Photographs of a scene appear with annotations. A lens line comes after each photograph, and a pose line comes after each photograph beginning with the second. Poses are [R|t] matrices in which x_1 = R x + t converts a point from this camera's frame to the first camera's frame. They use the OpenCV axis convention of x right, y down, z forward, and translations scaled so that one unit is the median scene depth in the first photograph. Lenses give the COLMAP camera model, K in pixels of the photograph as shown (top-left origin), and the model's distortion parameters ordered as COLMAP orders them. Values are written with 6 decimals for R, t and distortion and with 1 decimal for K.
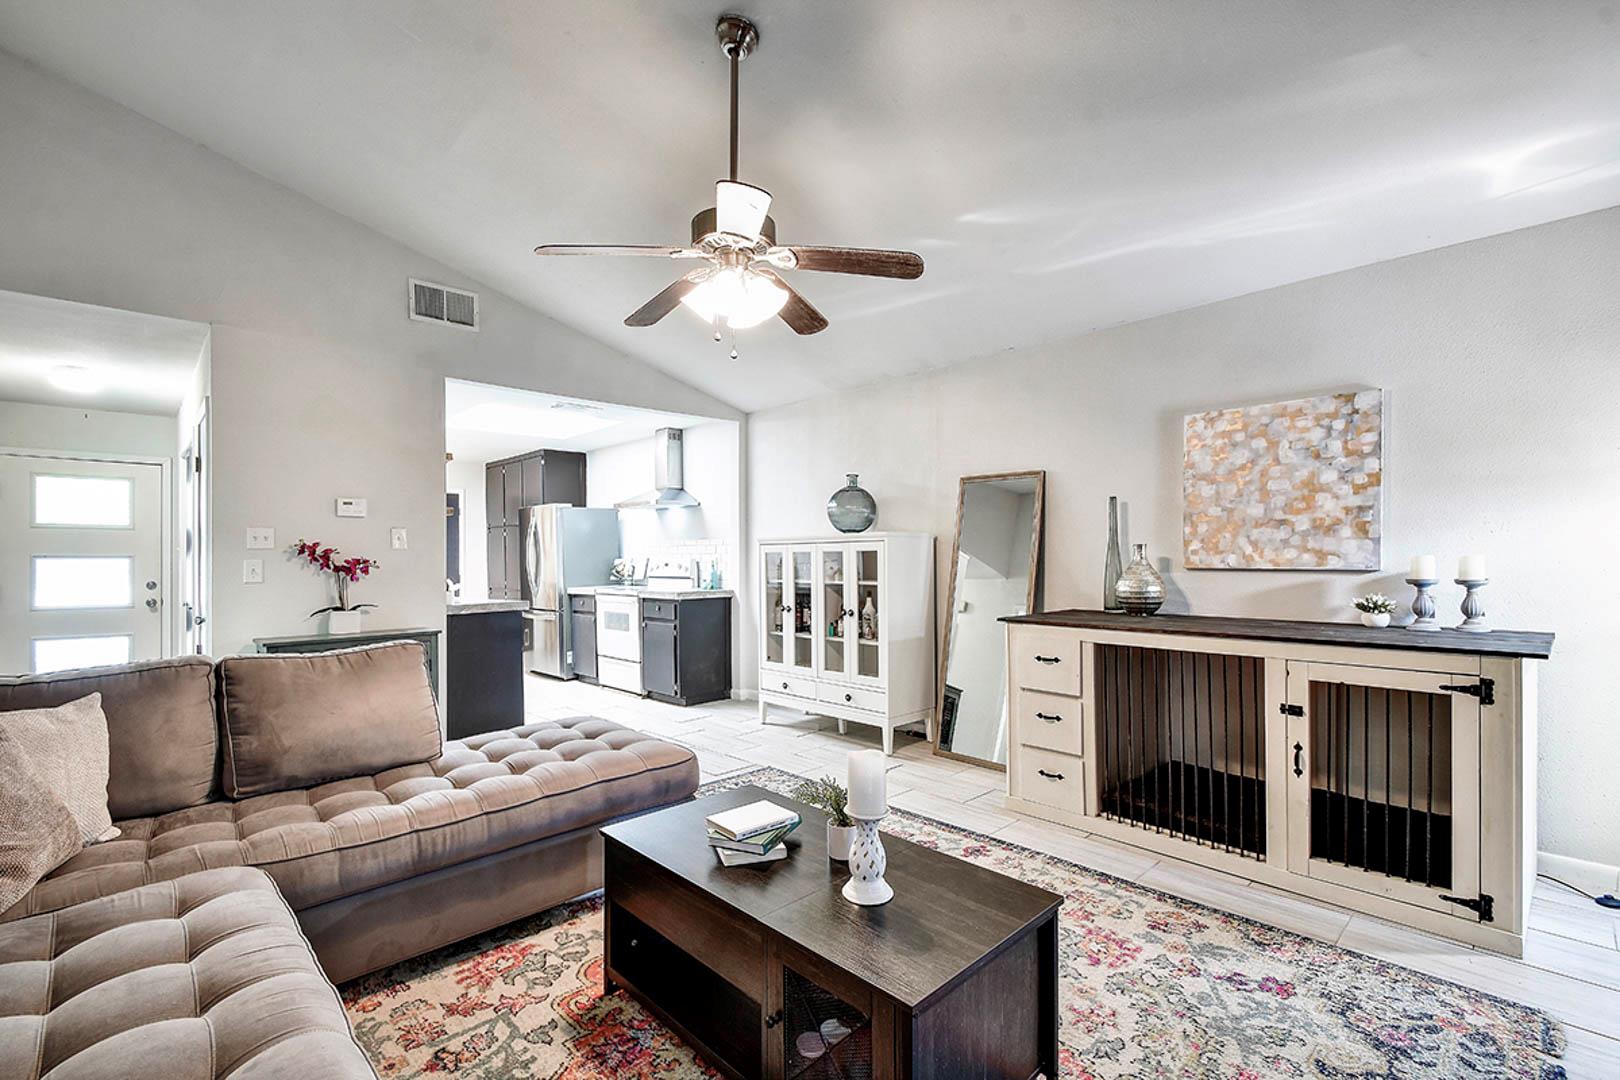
lens RADIAL K [[708.6, 0, 794.3], [0, 708.6, 555.3], [0, 0, 1]] dist [0.003778, -0.006903]
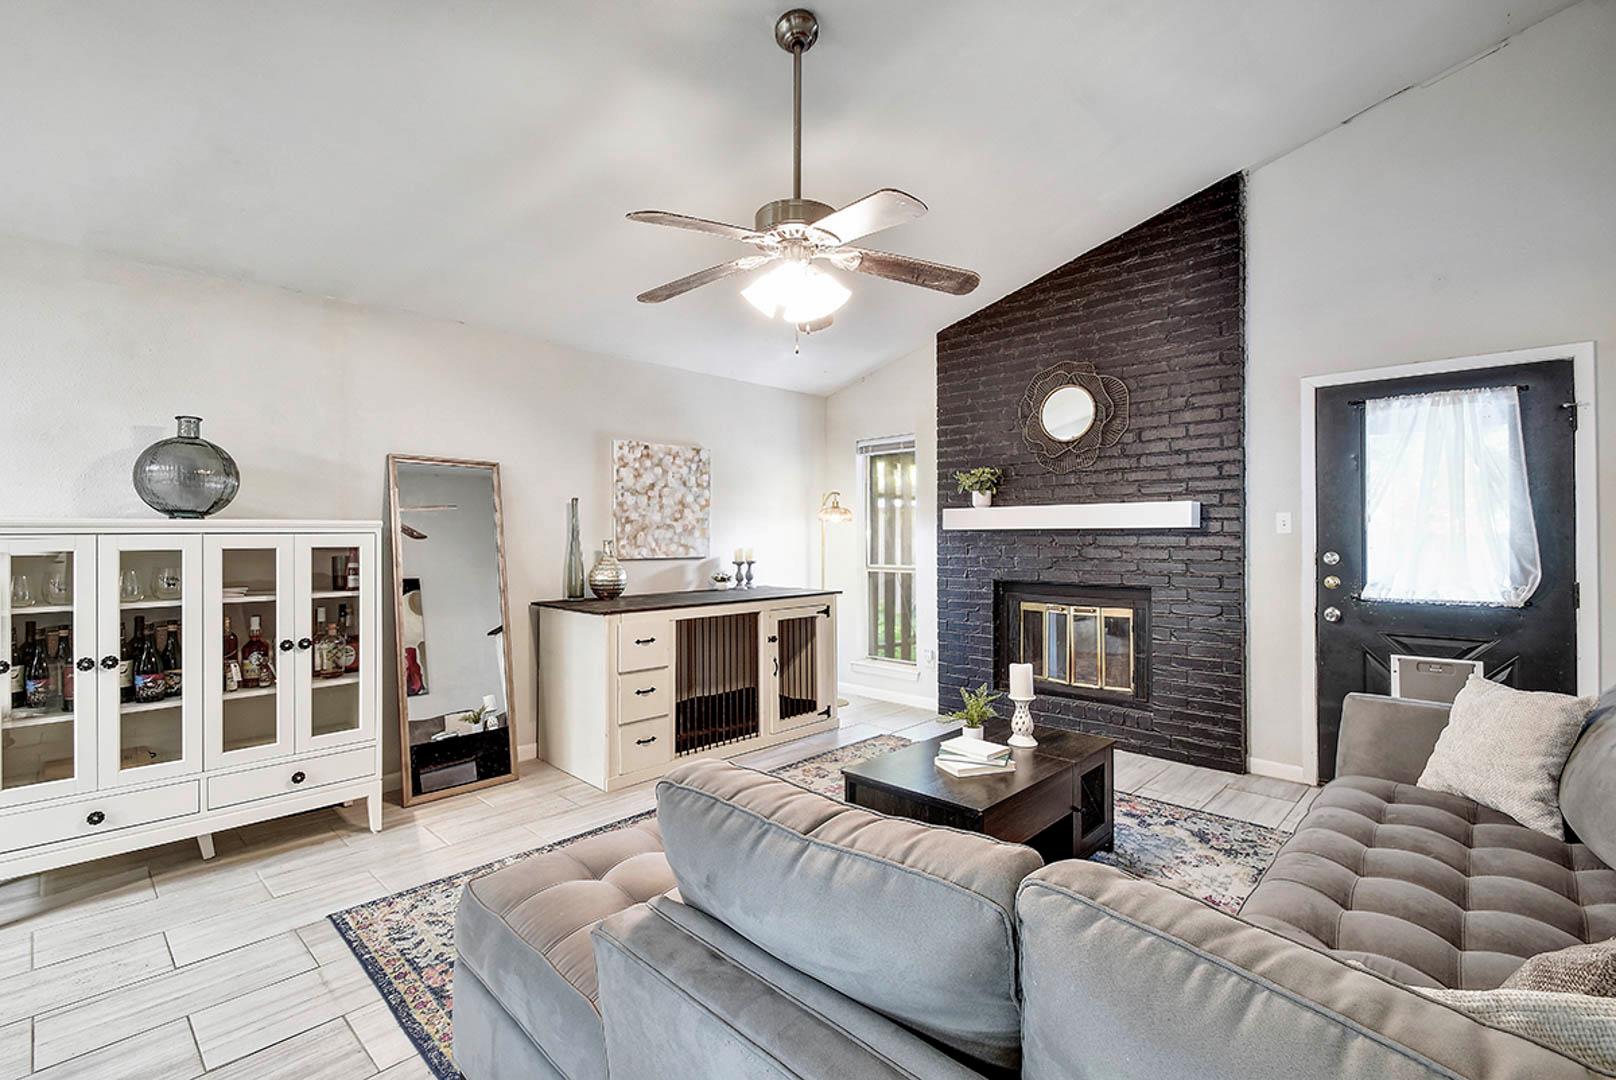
lens RADIAL K [[706.8, 0, 797.6], [0, 706.8, 538.5], [0, 0, 1]] dist [0.003778, -0.006903]
pose [[-0.044619, 0.004268, 0.998995, -0.803251], [0.001857, 0.999989, -0.004190, -0.014687], [-0.999002, 0.001668, -0.044627, 0.804283]]
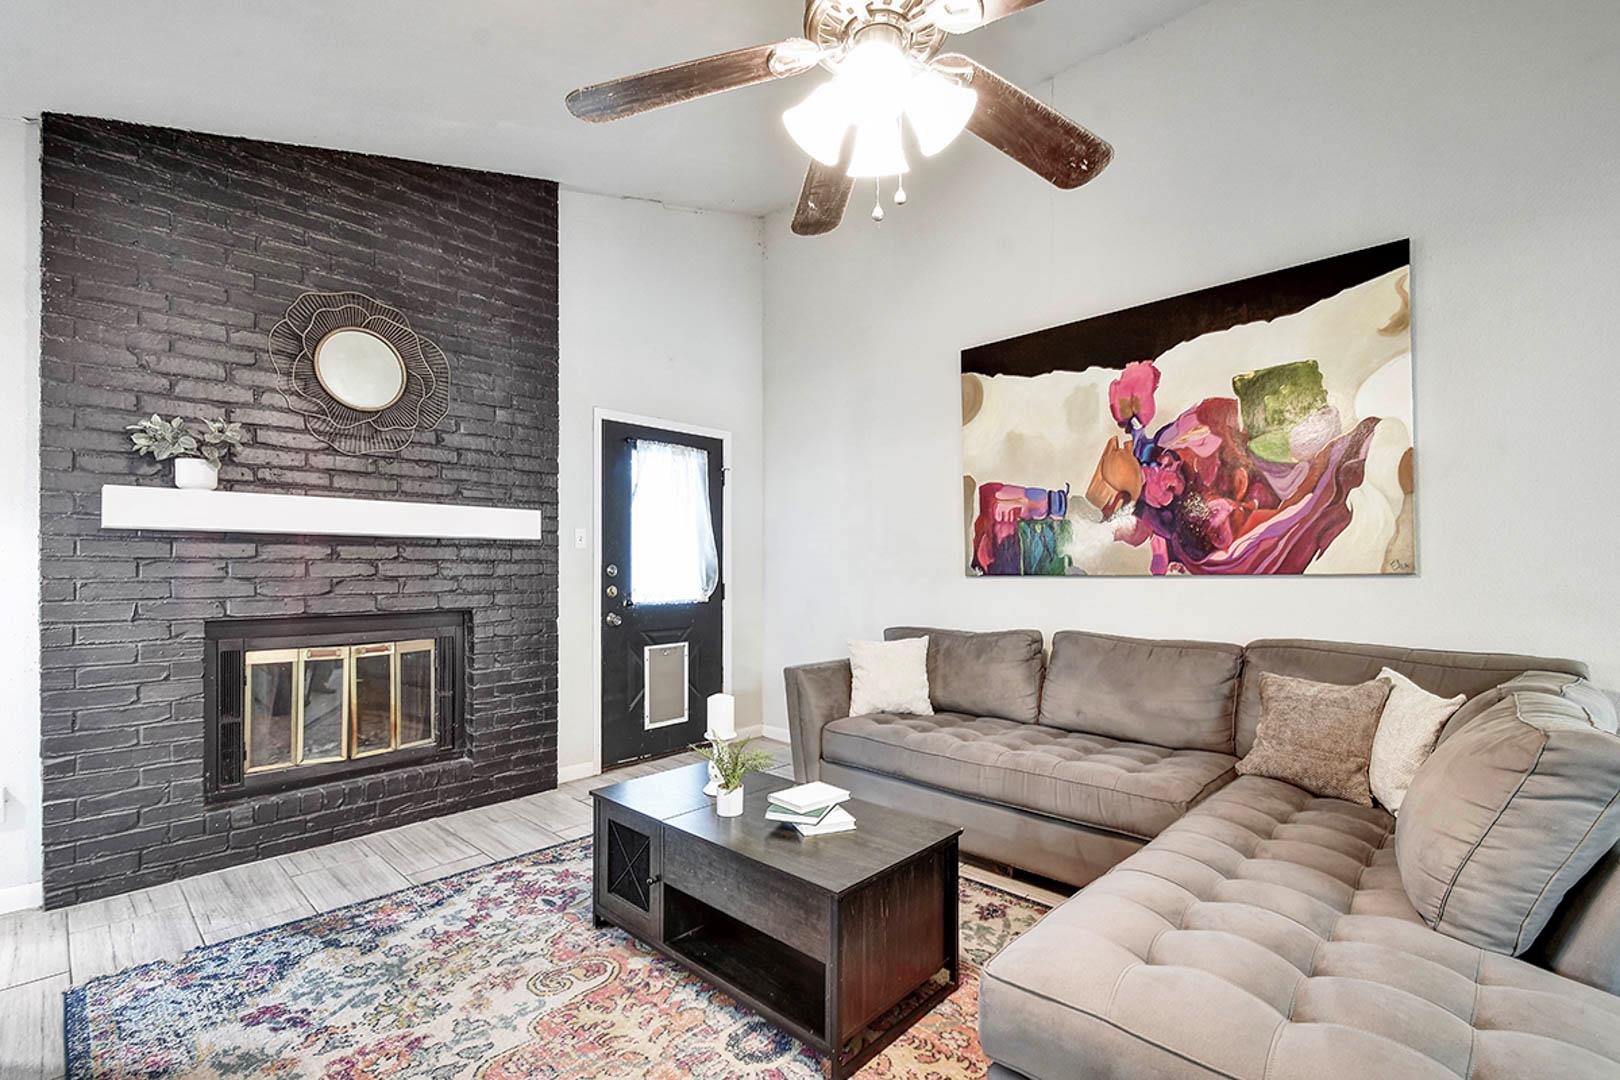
lens RADIAL K [[708.6, 0, 801.0], [0, 708.6, 569.5], [0, 0, 1]] dist [0.003778, -0.006903]
pose [[-0.998283, 0.004069, -0.058440, 0.009165], [0.003711, 0.999974, 0.006239, 0.004822], [0.058463, 0.006011, -0.998271, 1.214705]]
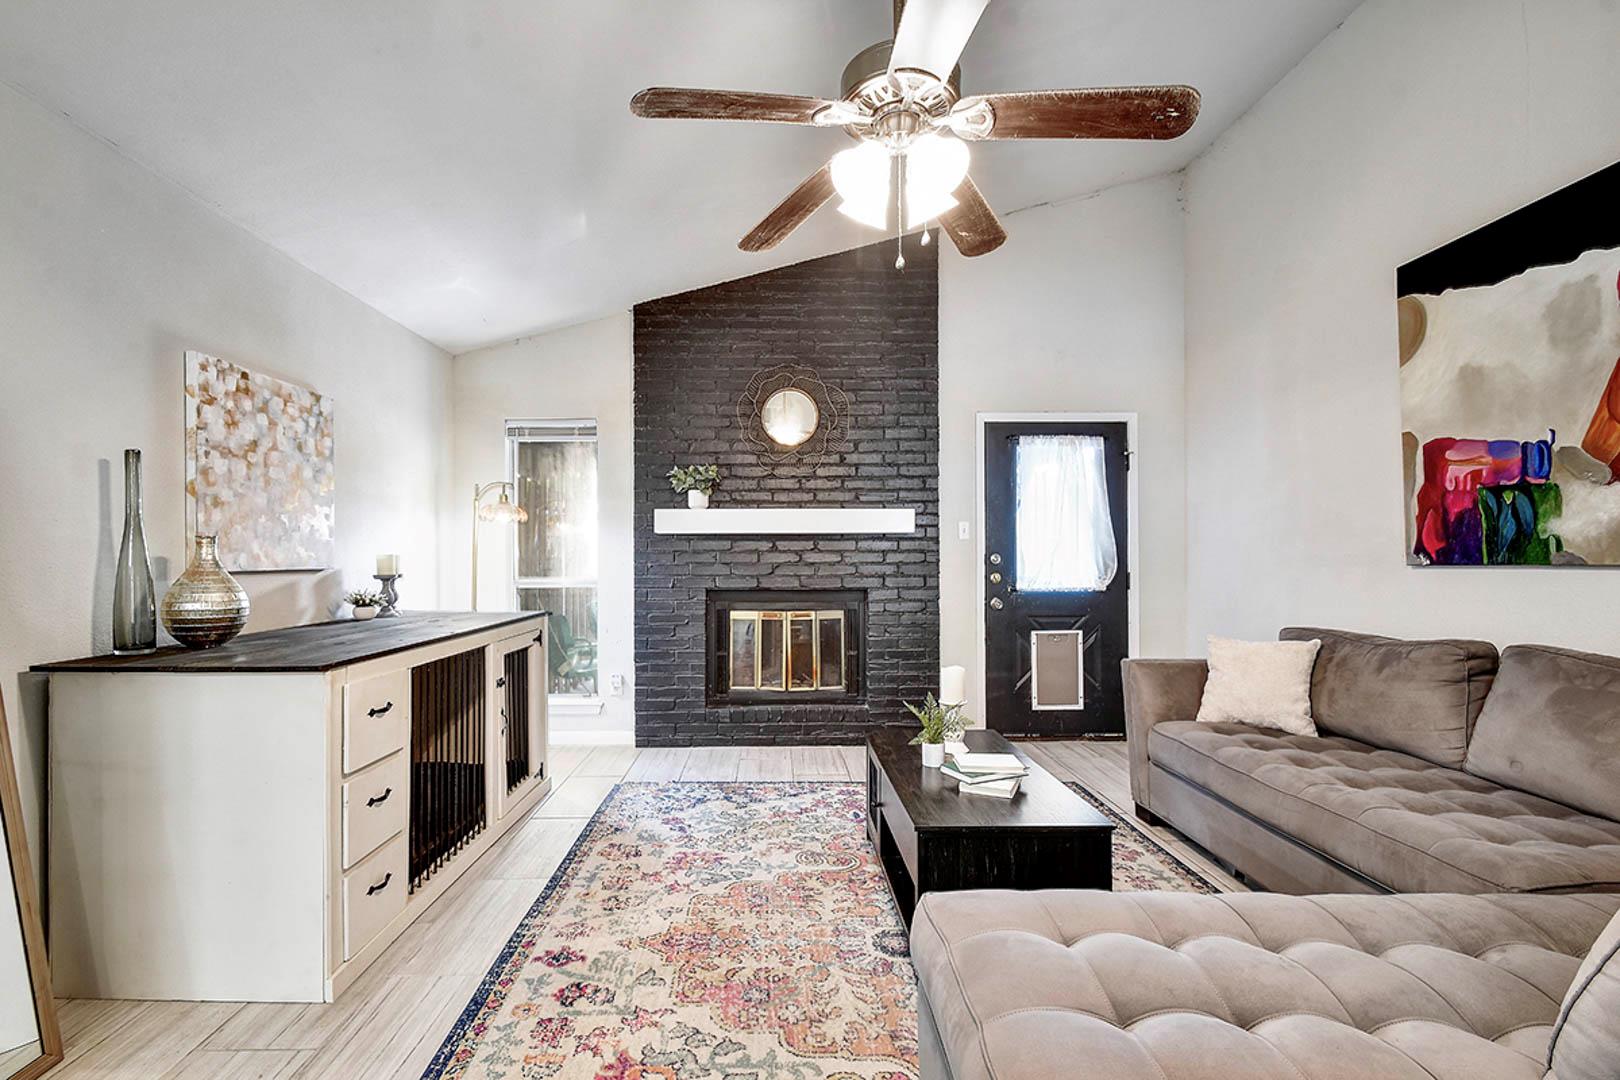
lens RADIAL K [[708.6, 0, 784.9], [0, 708.6, 555.0], [0, 0, 1]] dist [0.003778, -0.006903]
pose [[-0.737655, 0.008487, 0.675124, -0.365676], [0.007505, 0.999962, -0.004371, 0.009198], [-0.675136, 0.001843, -0.737691, 1.232823]]
